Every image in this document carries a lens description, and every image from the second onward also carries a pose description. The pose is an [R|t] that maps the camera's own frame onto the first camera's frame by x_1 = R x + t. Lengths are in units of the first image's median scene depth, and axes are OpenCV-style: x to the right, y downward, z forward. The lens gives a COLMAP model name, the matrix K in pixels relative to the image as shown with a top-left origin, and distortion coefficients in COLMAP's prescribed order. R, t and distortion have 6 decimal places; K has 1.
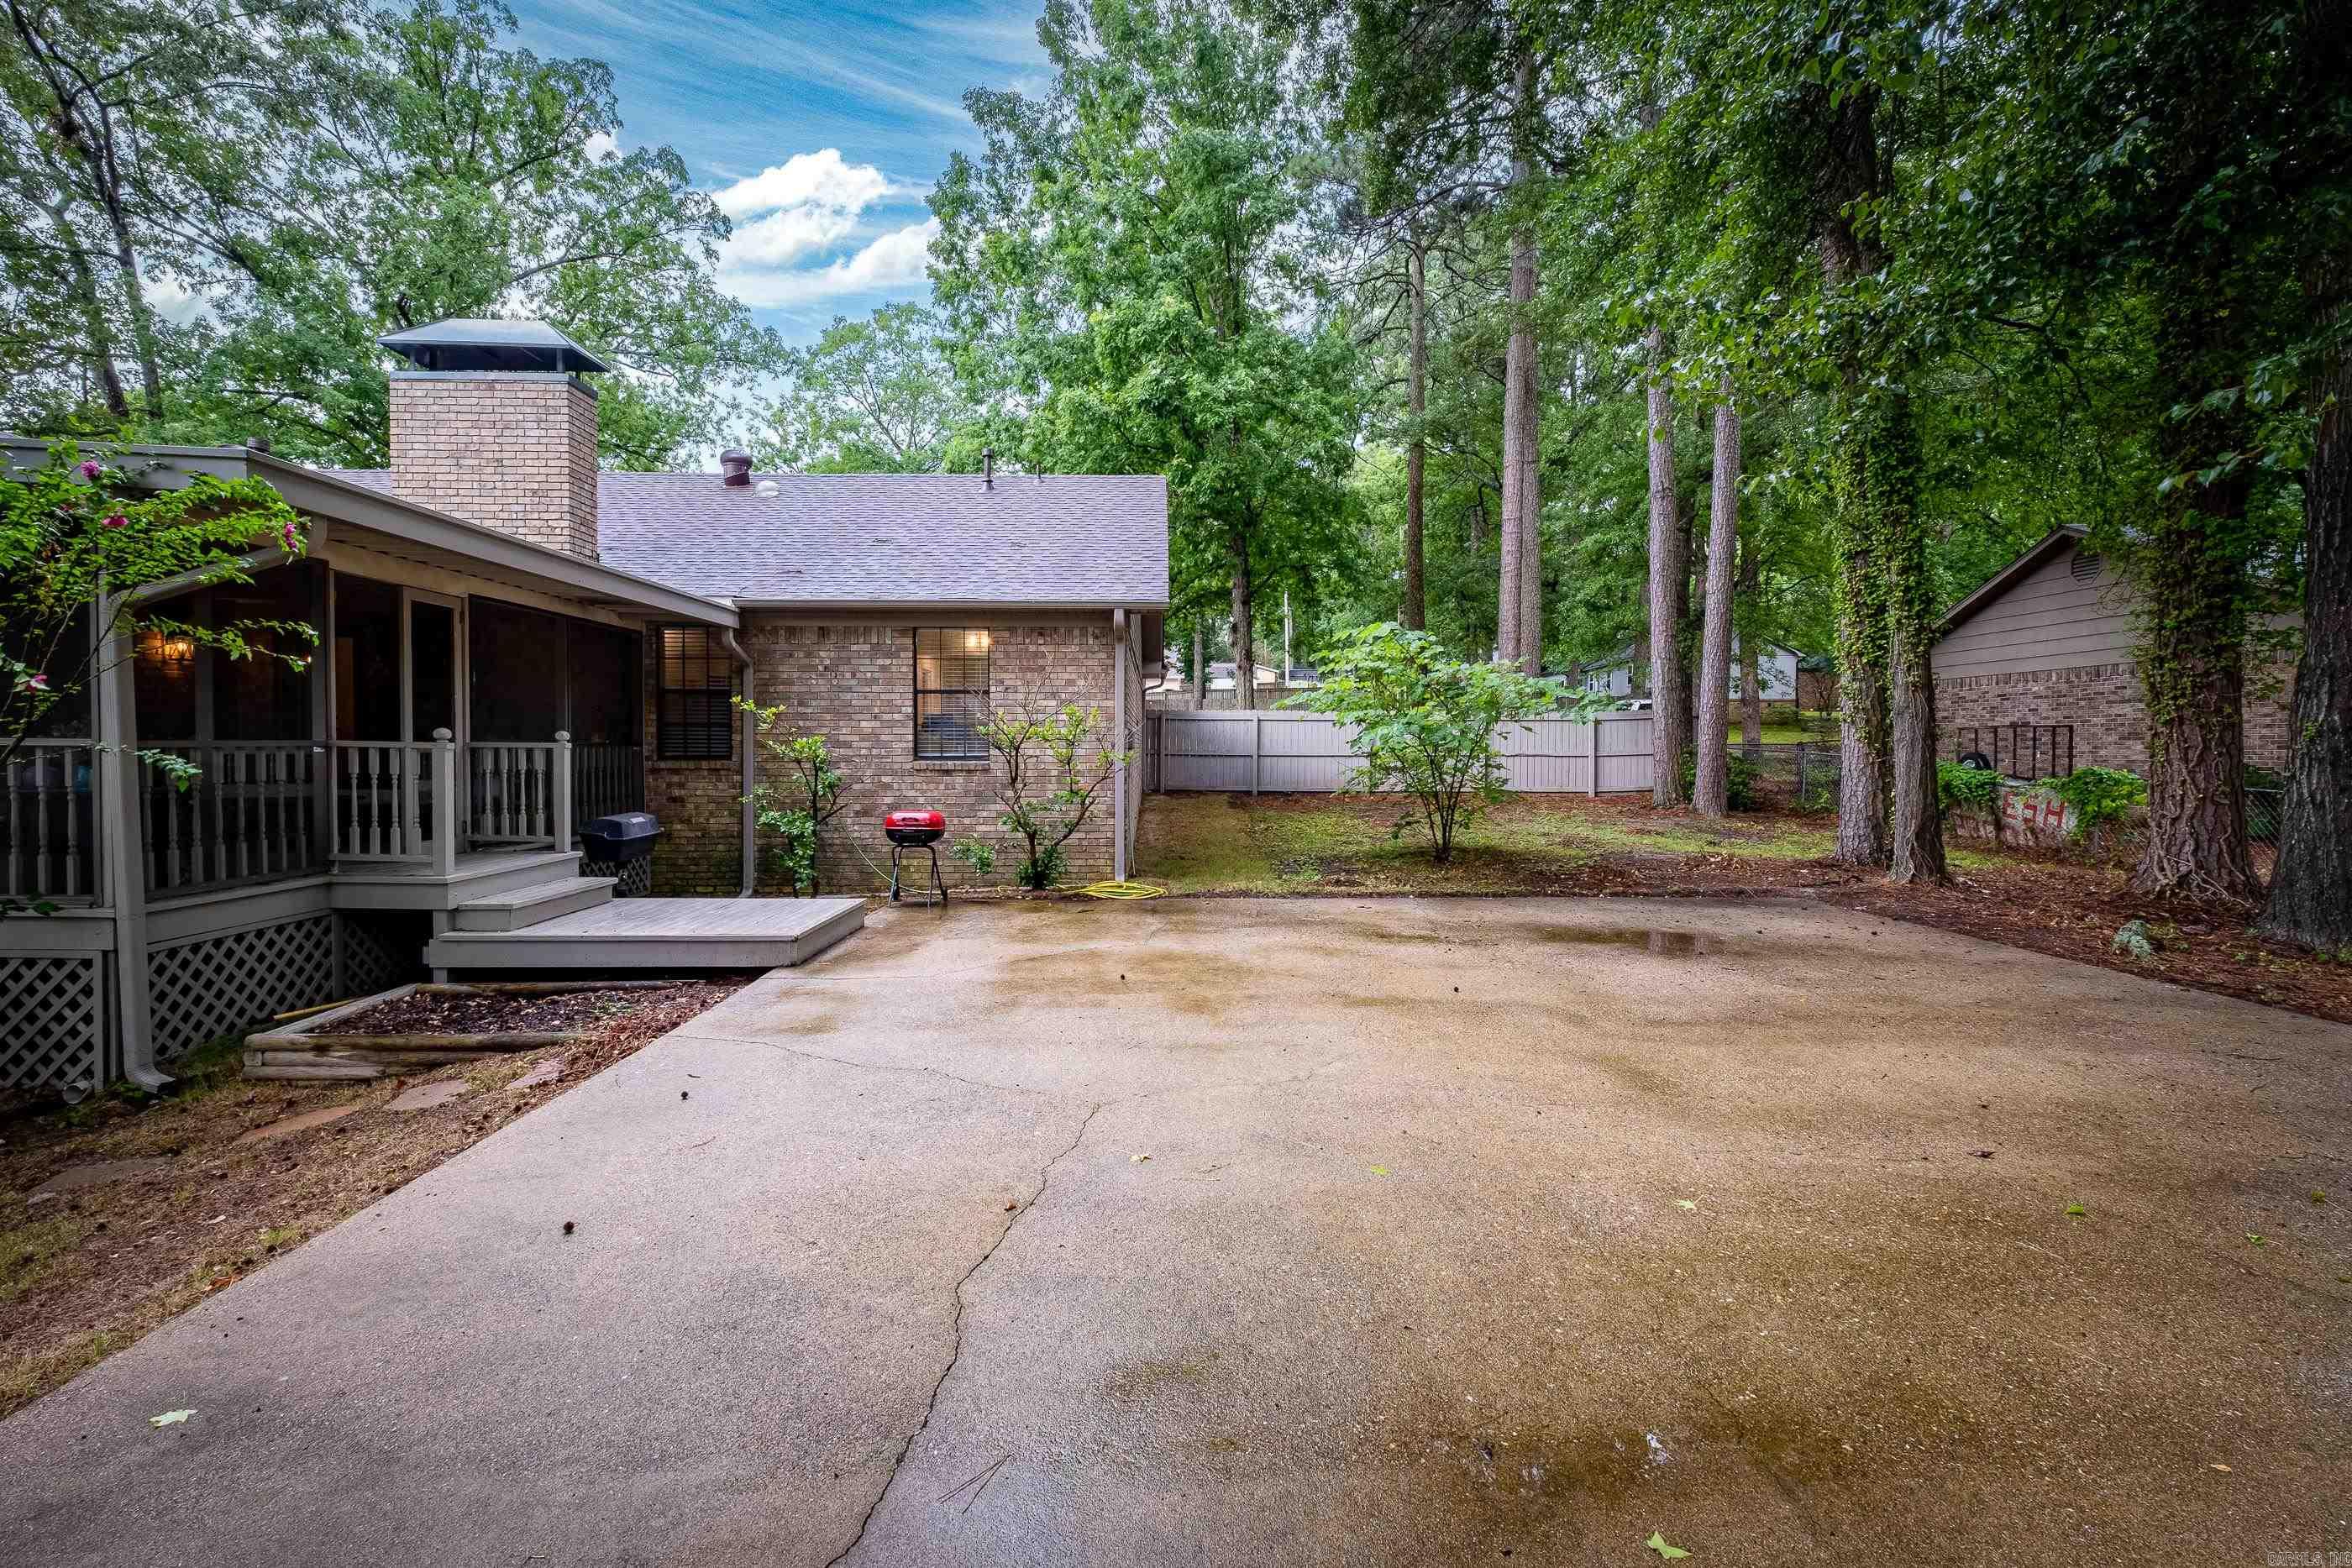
lens RADIAL K [[1045.4, 0, 1176.0], [0, 1045.4, 784.0], [0, 0, 1]] dist [0.004349, 0.000346]
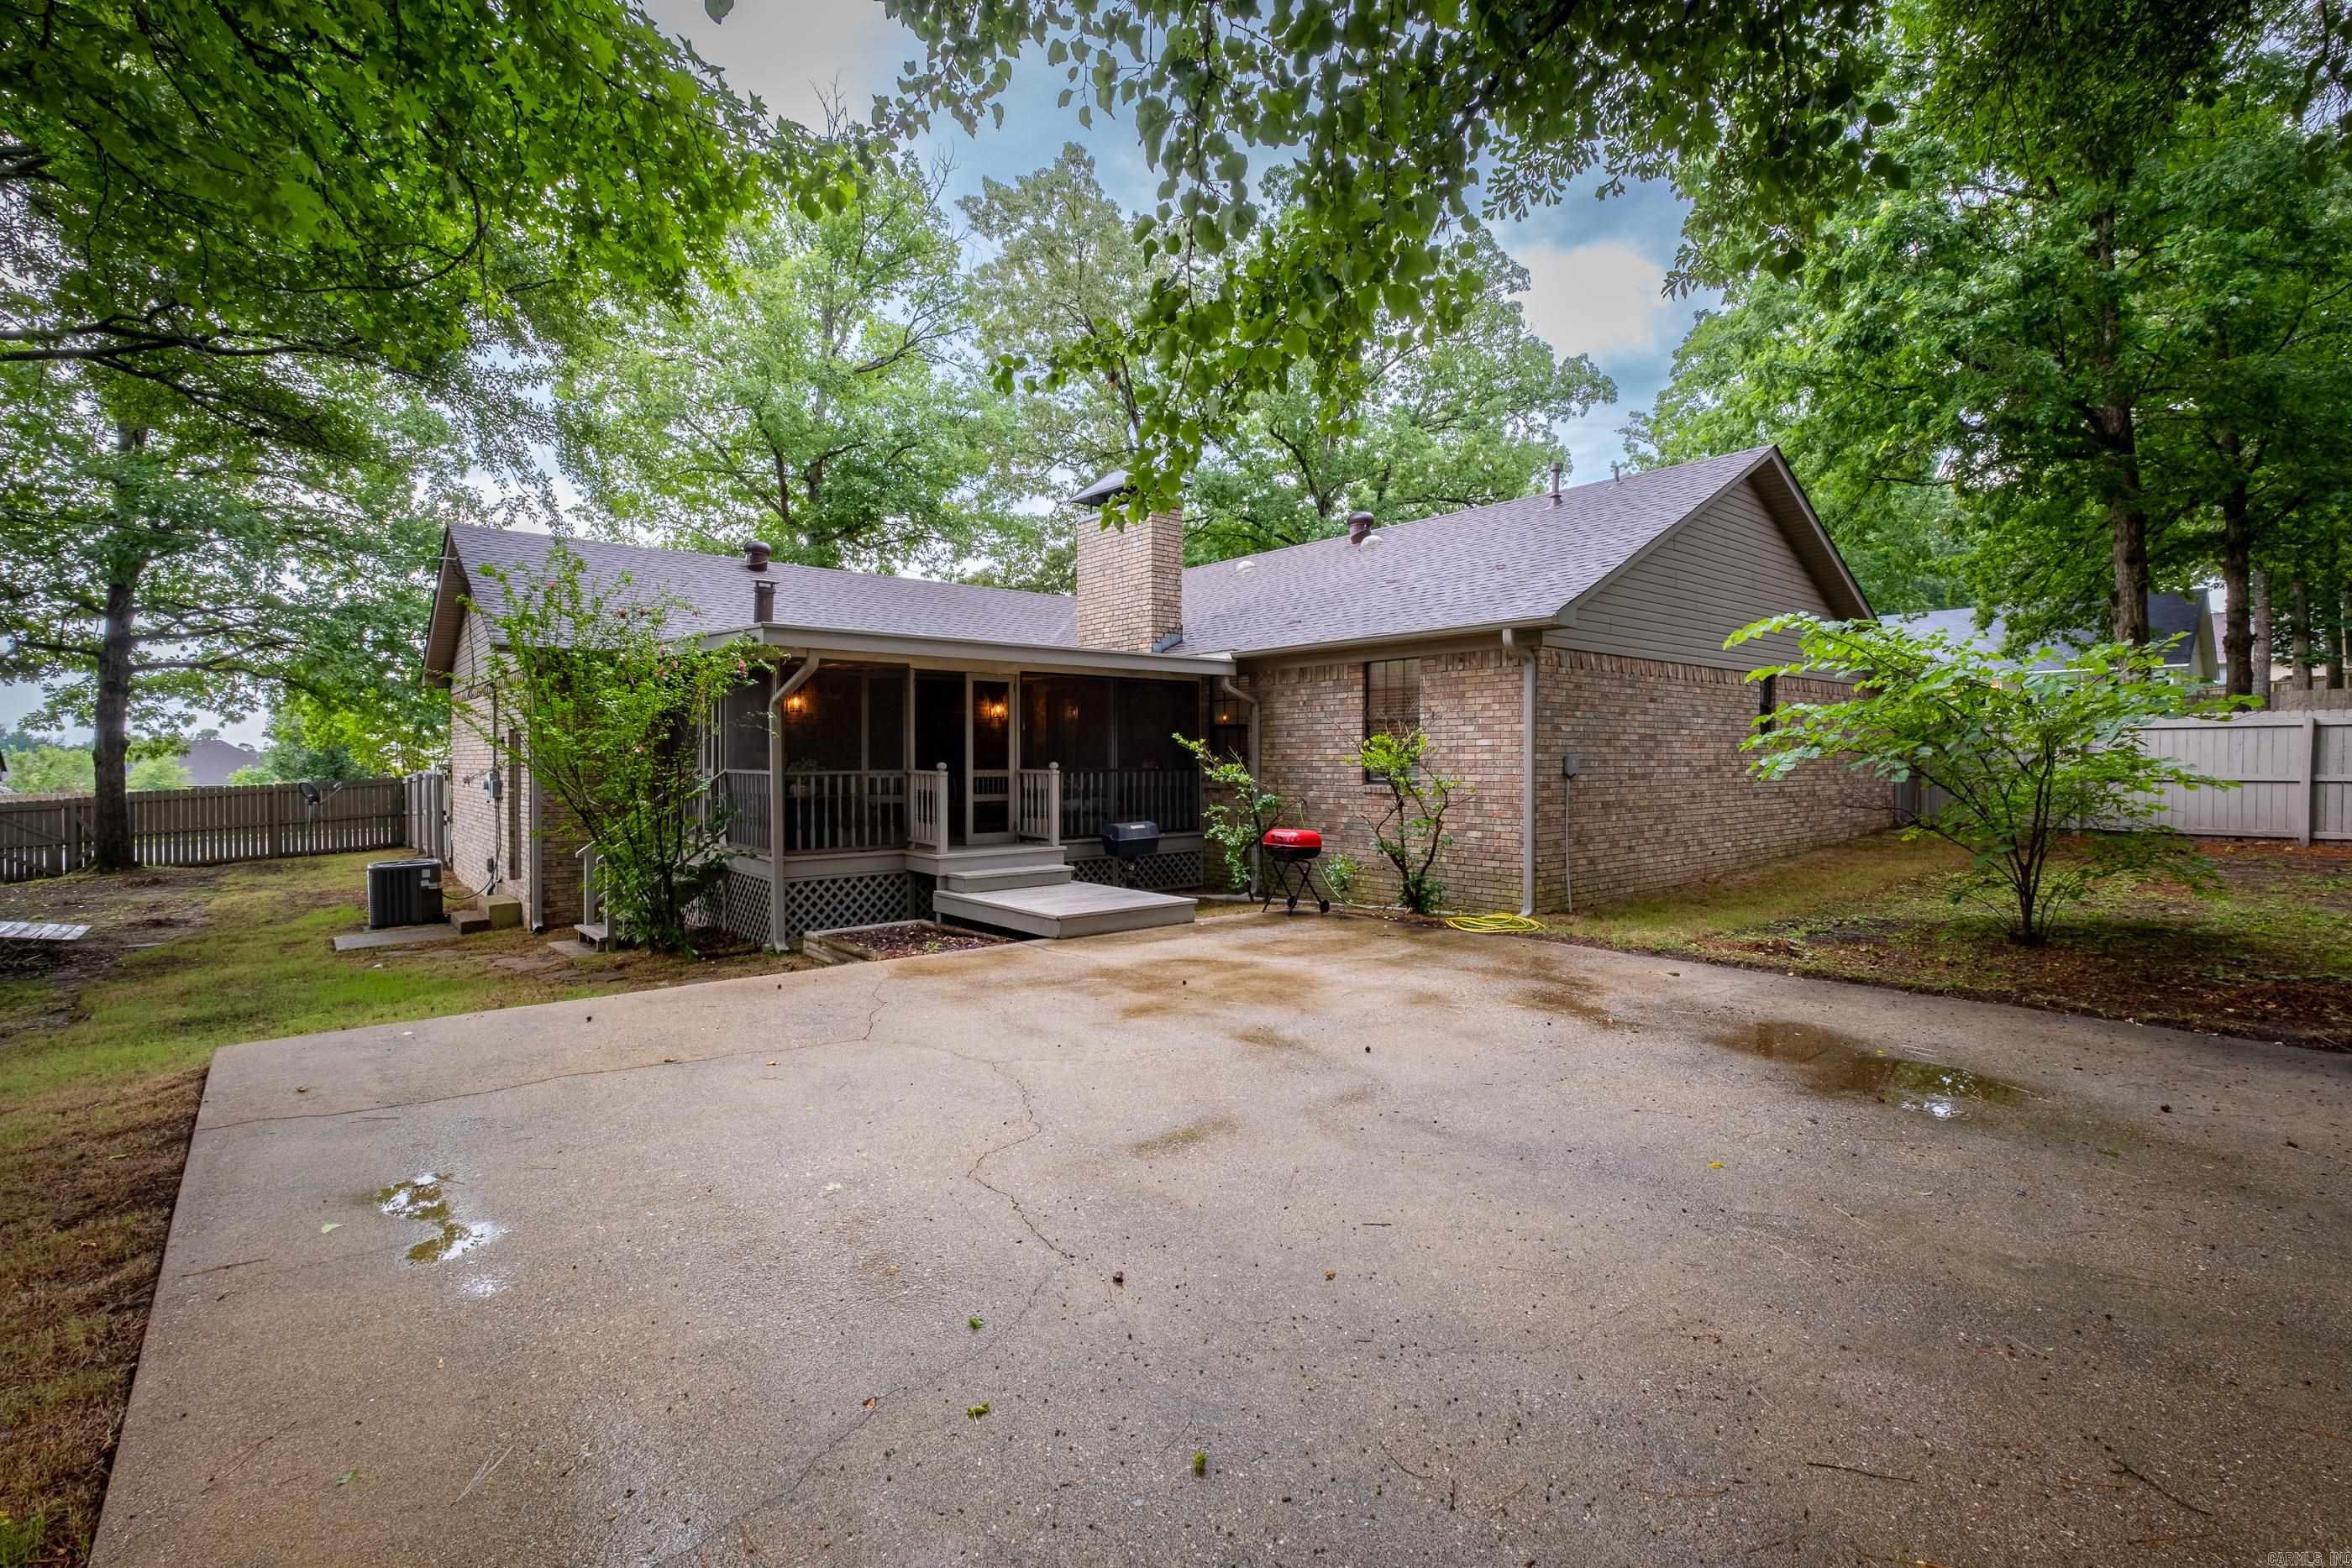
lens RADIAL K [[1045.4, 0, 1176.0], [0, 1045.4, 784.0], [0, 0, 1]] dist [0.004349, 0.000346]
pose [[0.635648, 0.013131, -0.771867, 0.635153], [-0.024298, 0.999700, -0.003003, -0.020417], [0.771596, 0.020664, 0.635777, 0.213324]]
